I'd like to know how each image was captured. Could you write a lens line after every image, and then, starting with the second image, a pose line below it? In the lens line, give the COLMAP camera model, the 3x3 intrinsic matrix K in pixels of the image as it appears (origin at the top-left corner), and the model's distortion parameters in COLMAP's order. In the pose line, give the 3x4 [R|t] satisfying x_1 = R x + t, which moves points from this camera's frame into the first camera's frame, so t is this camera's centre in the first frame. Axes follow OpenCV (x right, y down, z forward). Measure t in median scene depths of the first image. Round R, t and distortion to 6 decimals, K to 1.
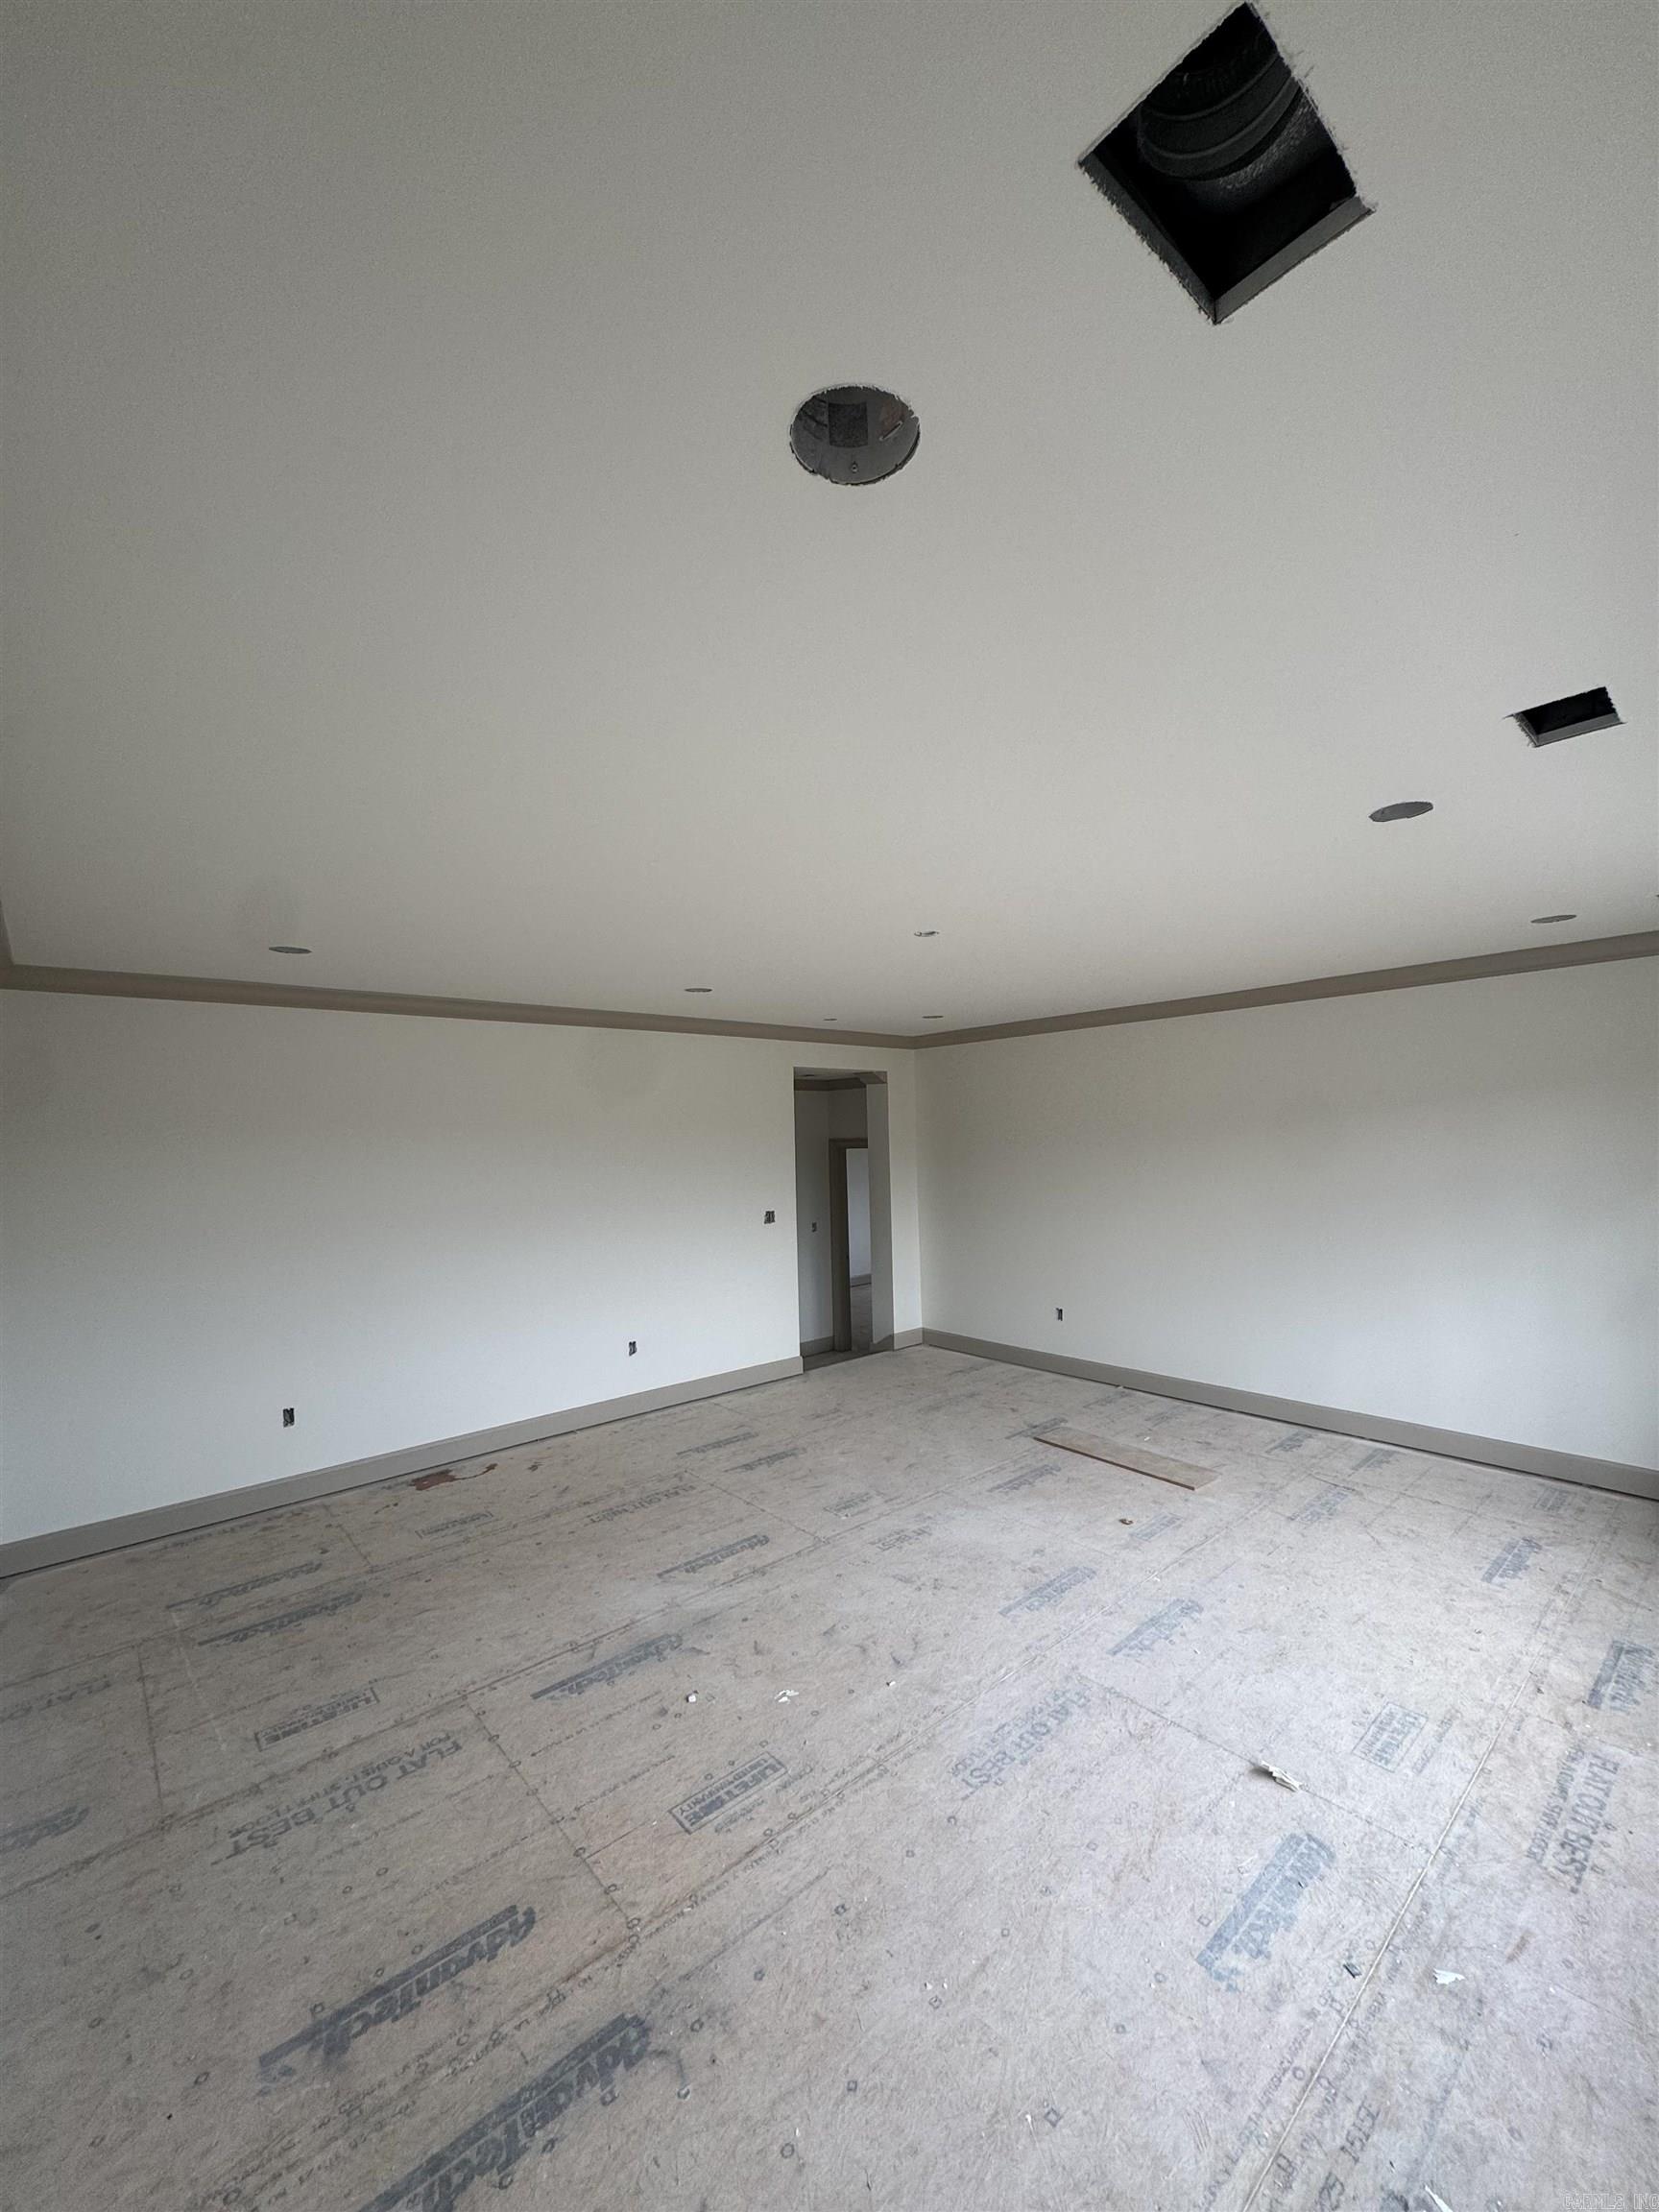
lens RADIAL K [[876.8, 0, 832.3], [0, 876.8, 1106.2], [0, 0, 1]] dist [-0.003904, 0.000613]
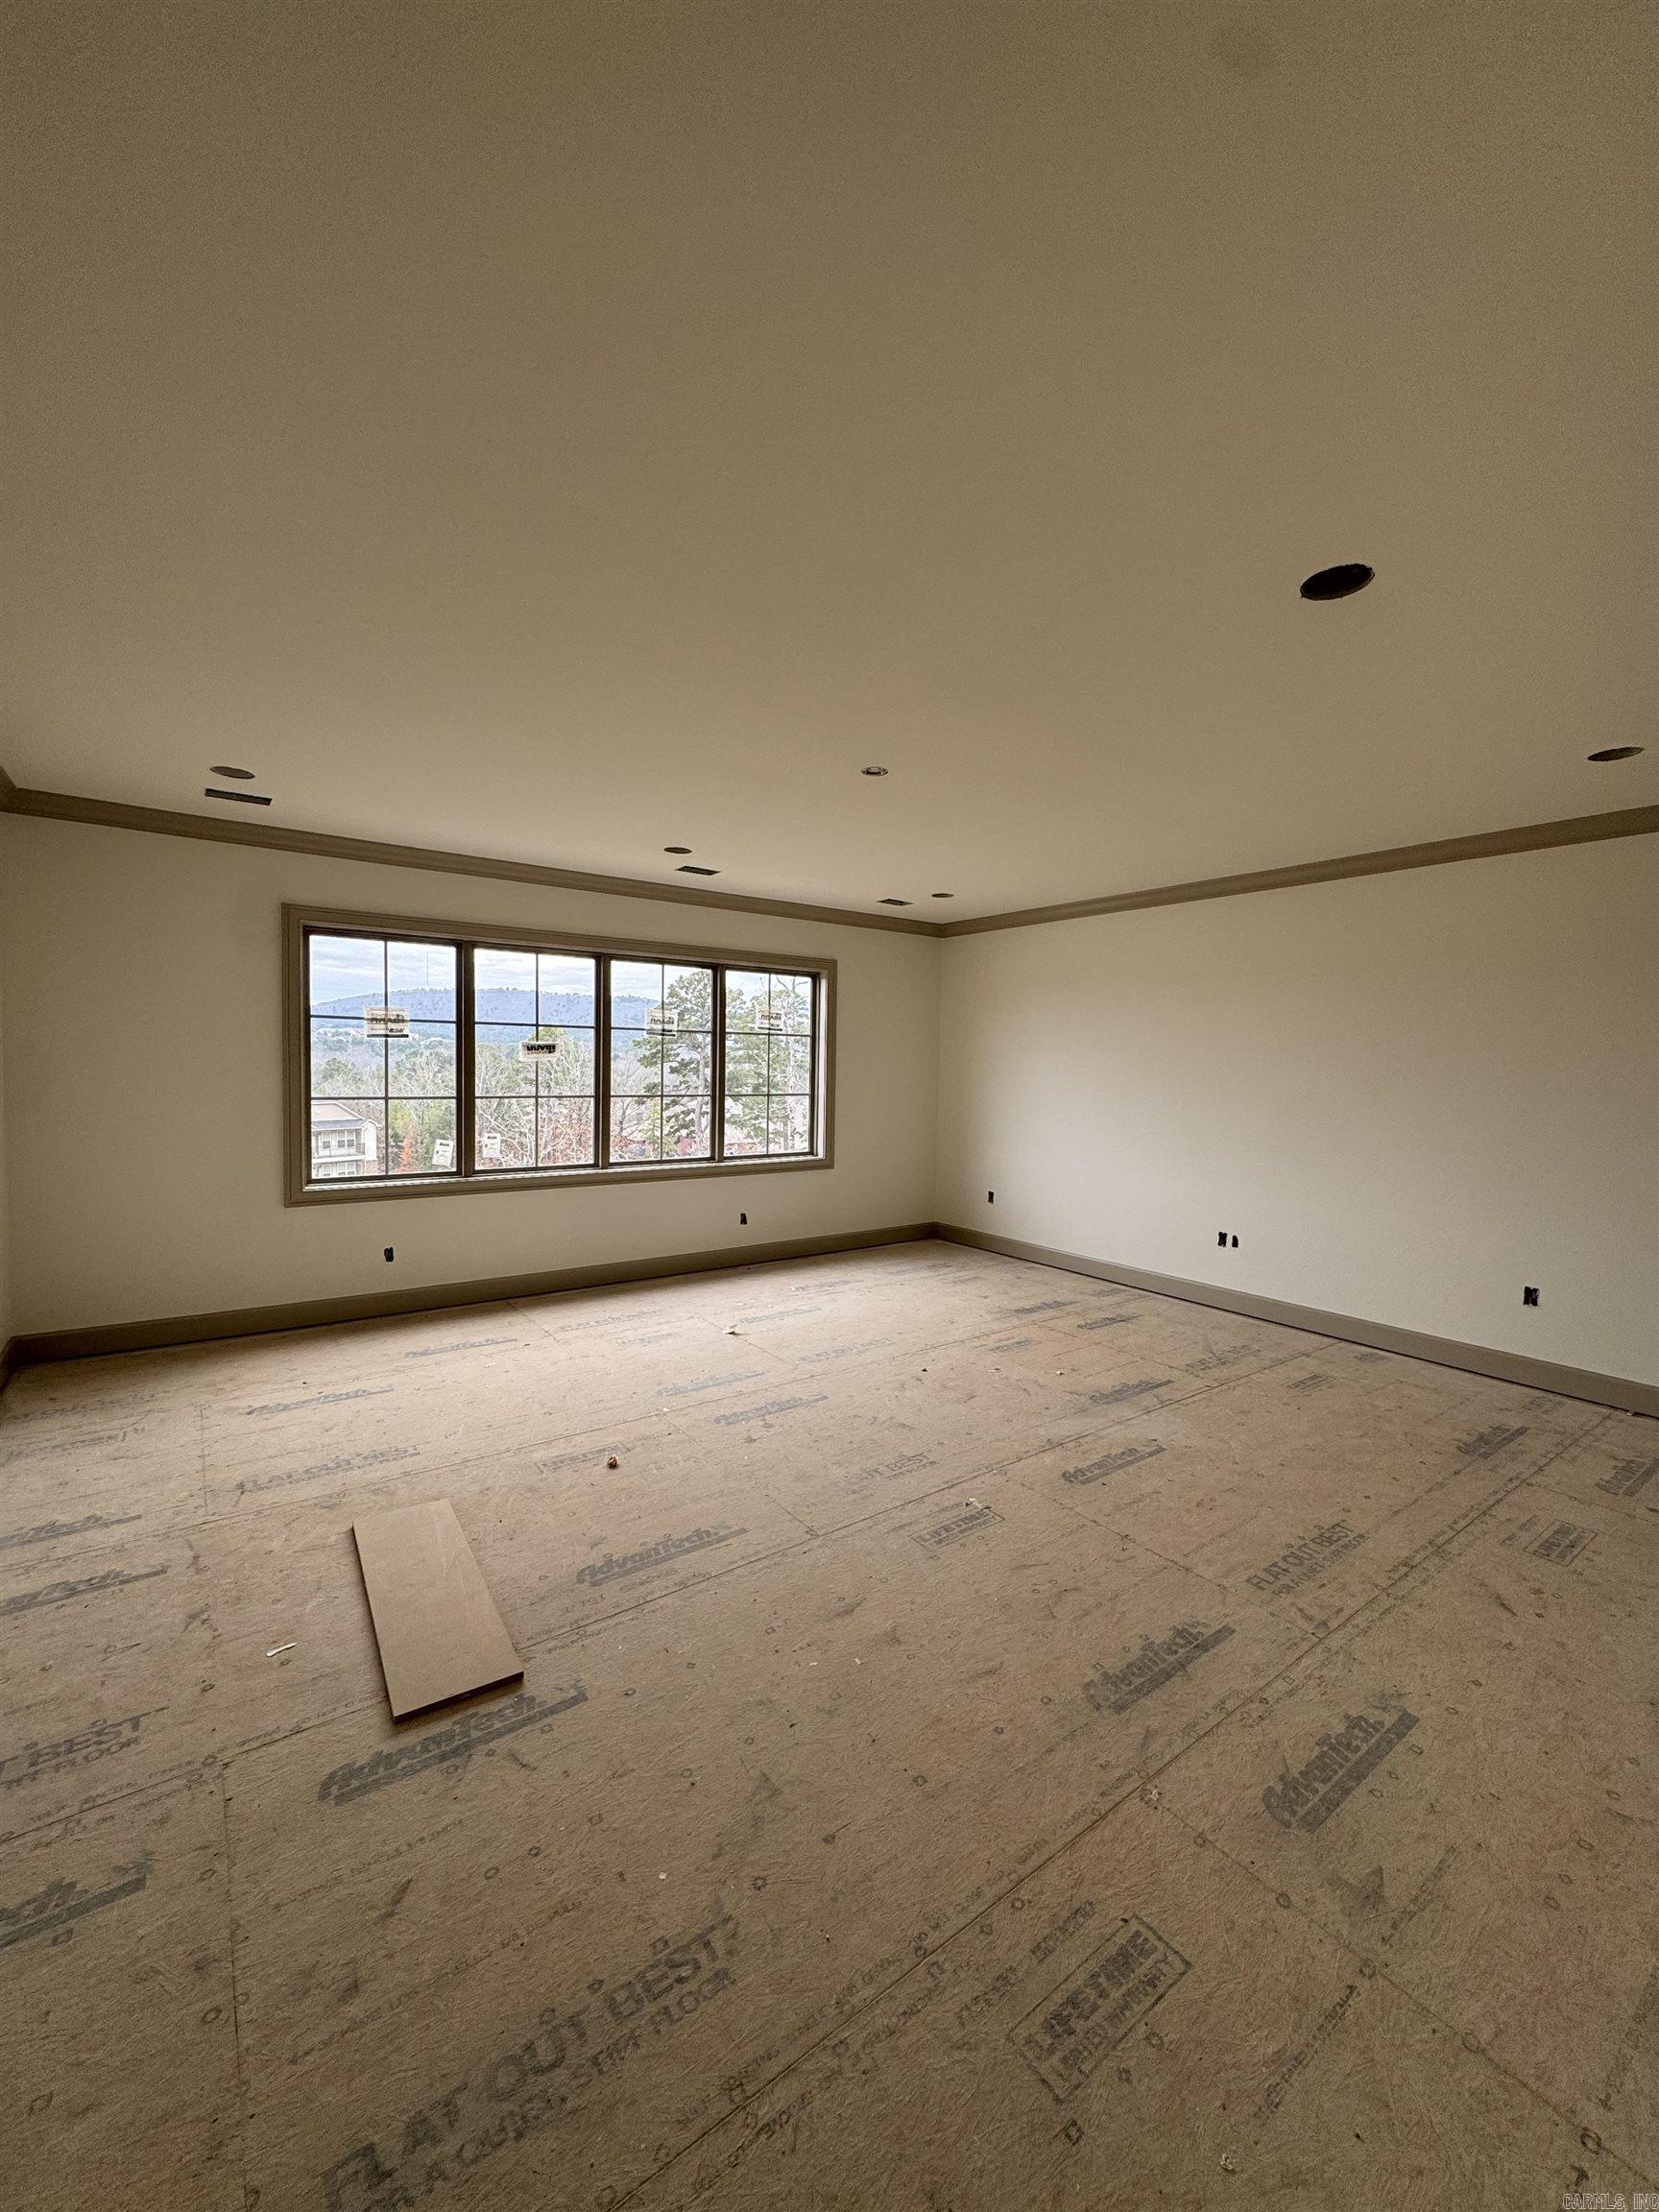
lens RADIAL K [[928.3, 0, 829.5], [0, 928.3, 1106.0], [0, 0, 1]] dist [0.000263, 0.000241]
pose [[-0.996532, 0.003687, 0.083125, 0.070516], [0.004517, 0.999942, 0.009792, 0.146458], [-0.083084, 0.010134, -0.996491, 1.899659]]
